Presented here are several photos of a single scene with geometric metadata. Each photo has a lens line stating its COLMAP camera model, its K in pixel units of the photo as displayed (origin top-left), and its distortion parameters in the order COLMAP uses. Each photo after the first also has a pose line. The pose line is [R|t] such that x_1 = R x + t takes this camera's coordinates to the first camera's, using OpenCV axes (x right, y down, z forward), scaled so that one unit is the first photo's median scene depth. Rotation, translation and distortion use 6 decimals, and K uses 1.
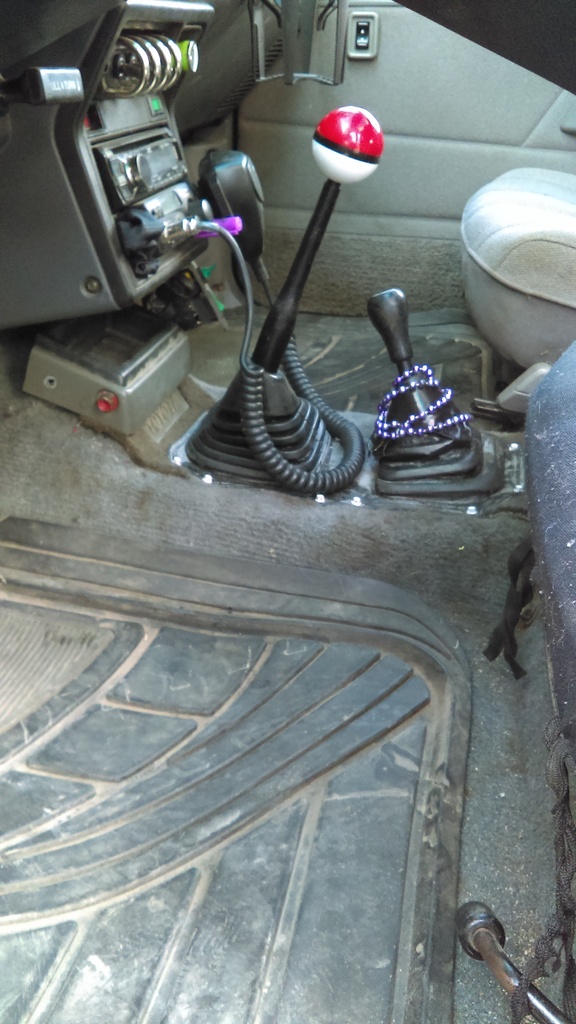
lens RADIAL K [[918.9, 0, 257.0], [0, 918.9, 511.5], [0, 0, 1]] dist [0.183888, -0.533079]
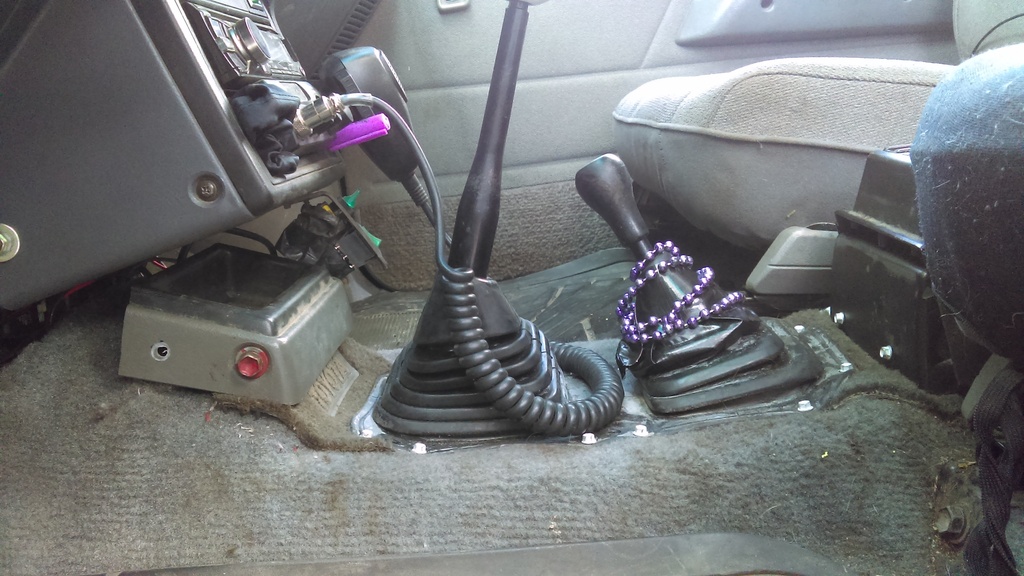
lens RADIAL K [[918.9, 0, 495.7], [0, 918.9, 281.7], [0, 0, 1]] dist [0.183888, -0.533079]
pose [[0.967666, -0.189548, 0.166414, -0.091450], [0.229271, 0.936019, -0.267026, 0.044954], [-0.105153, 0.296546, 0.949212, 0.325519]]
